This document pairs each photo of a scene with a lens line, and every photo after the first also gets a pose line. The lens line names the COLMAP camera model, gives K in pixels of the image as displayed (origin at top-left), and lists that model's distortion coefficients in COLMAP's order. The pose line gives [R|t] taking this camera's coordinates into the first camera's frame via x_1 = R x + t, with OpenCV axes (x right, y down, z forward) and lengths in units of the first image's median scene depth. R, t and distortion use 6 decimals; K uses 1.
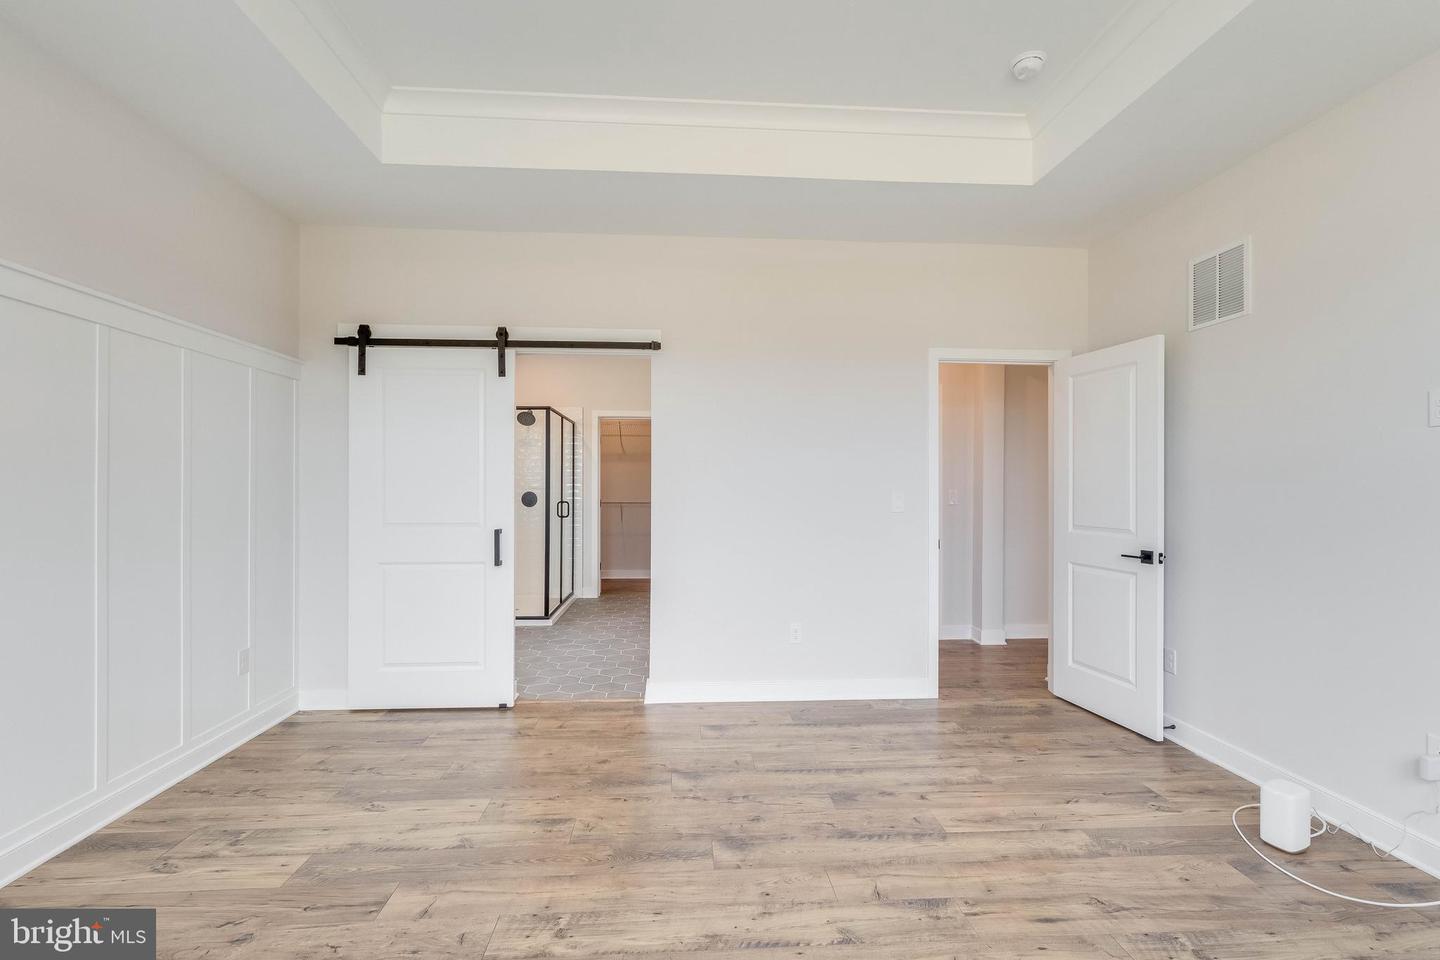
lens RADIAL K [[664.8, 0, 713.8], [0, 664.8, 485.4], [0, 0, 1]] dist [0.004578, 0.002122]
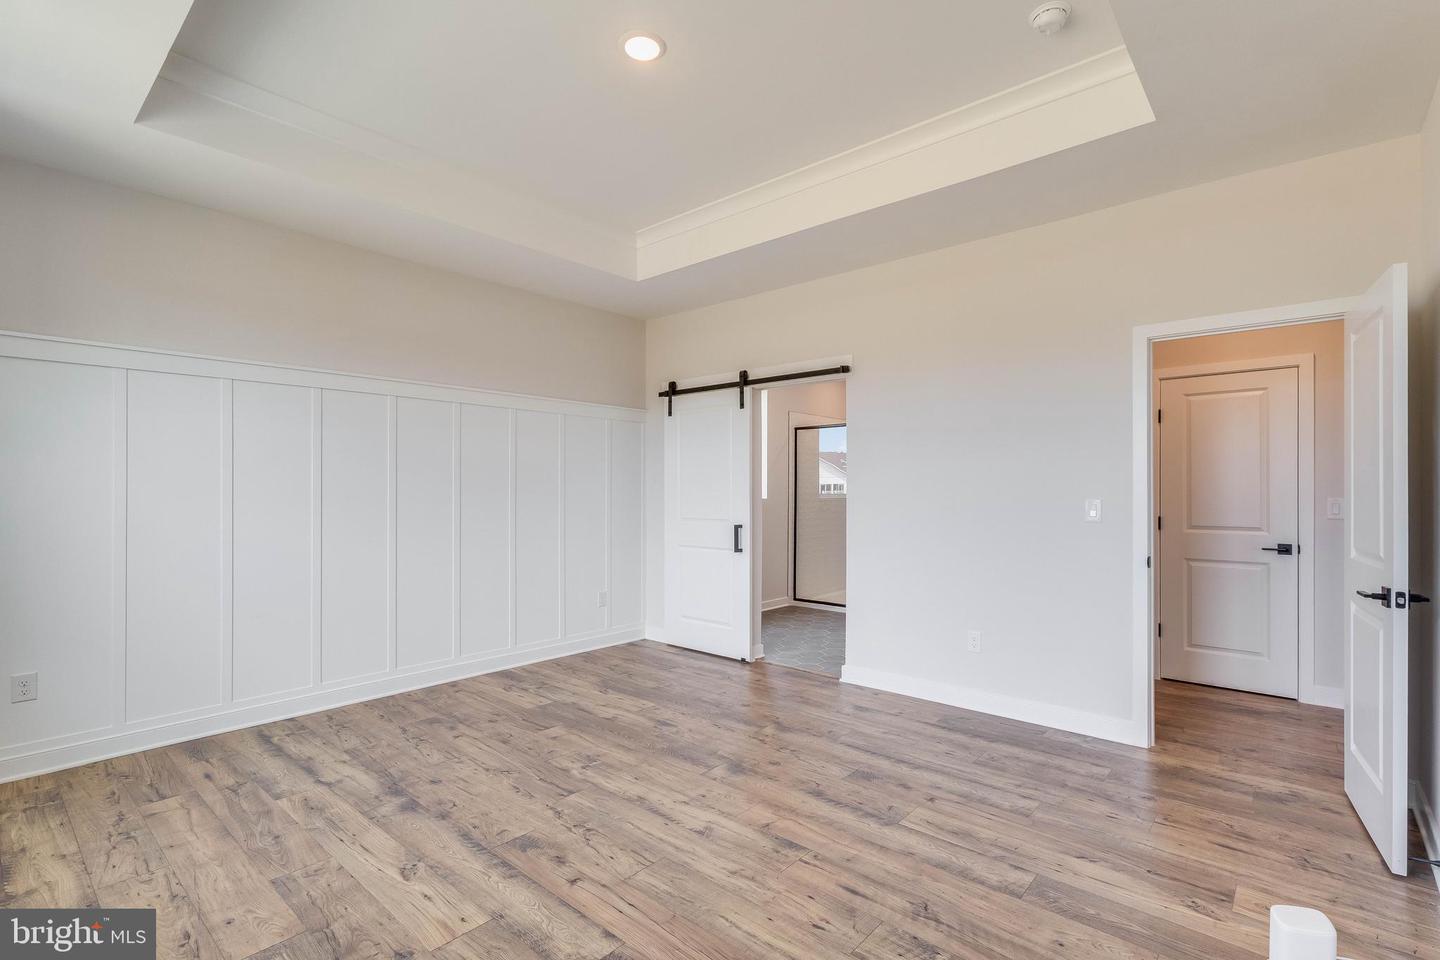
lens RADIAL K [[664.8, 0, 718.5], [0, 664.8, 484.0], [0, 0, 1]] dist [0.004578, 0.002122]
pose [[0.706461, -0.008986, -0.707695, 0.734564], [0.000262, 0.999923, -0.012435, 0.003149], [0.707752, 0.008600, 0.706409, 0.050897]]
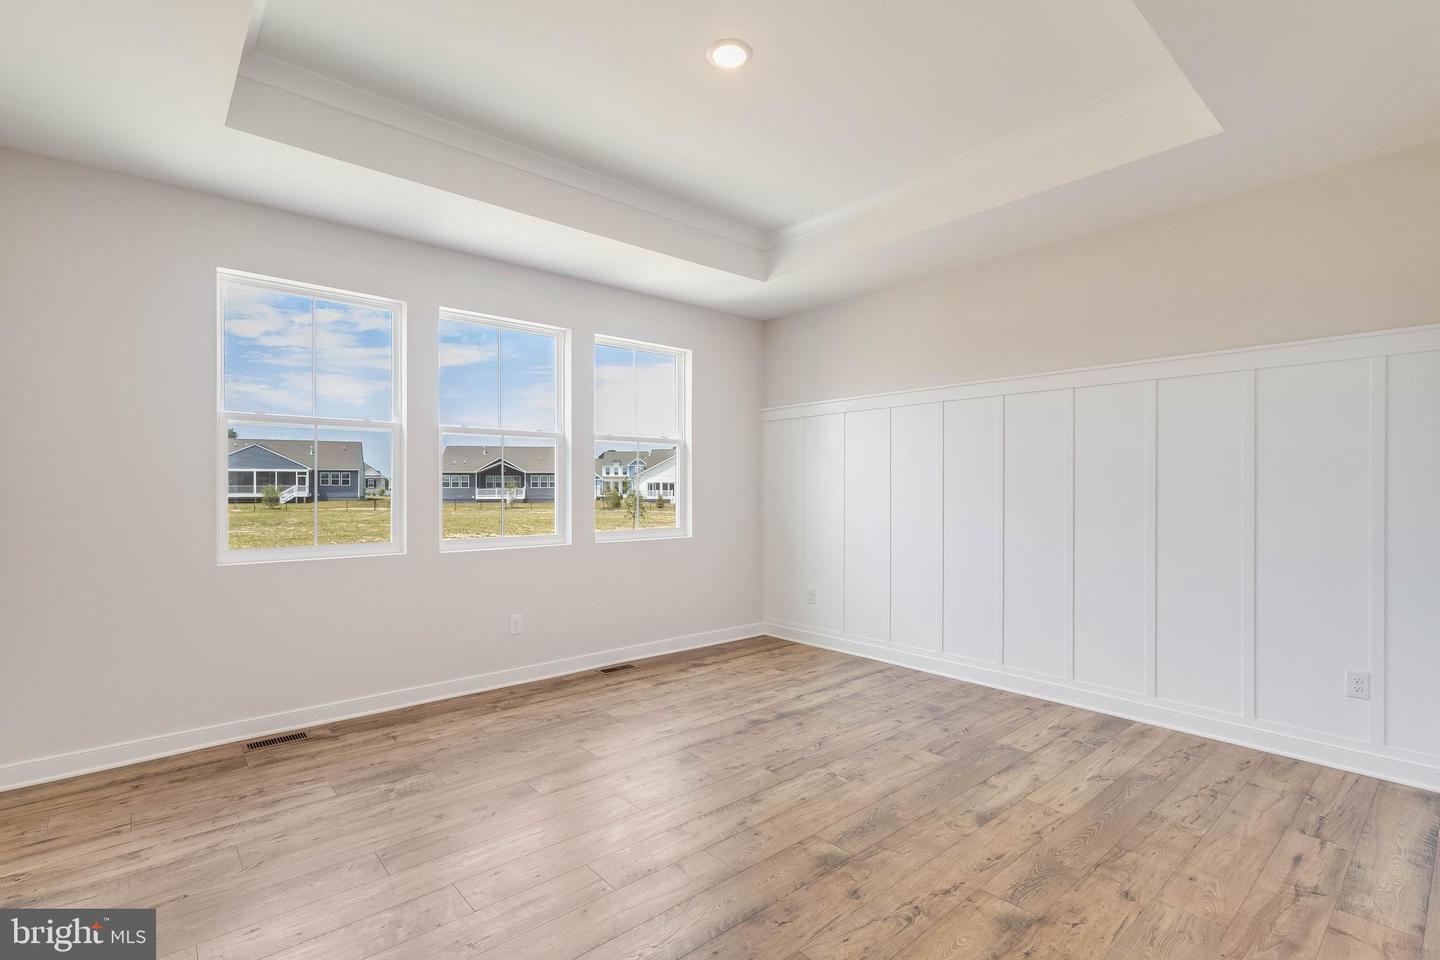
lens RADIAL K [[664.8, 0, 729.0], [0, 664.8, 484.5], [0, 0, 1]] dist [0.004578, 0.002122]
pose [[-0.780697, -0.008059, -0.624858, 0.598353], [-0.005790, 0.999967, -0.005663, 0.002609], [0.624883, -0.000803, -0.780718, 1.318972]]
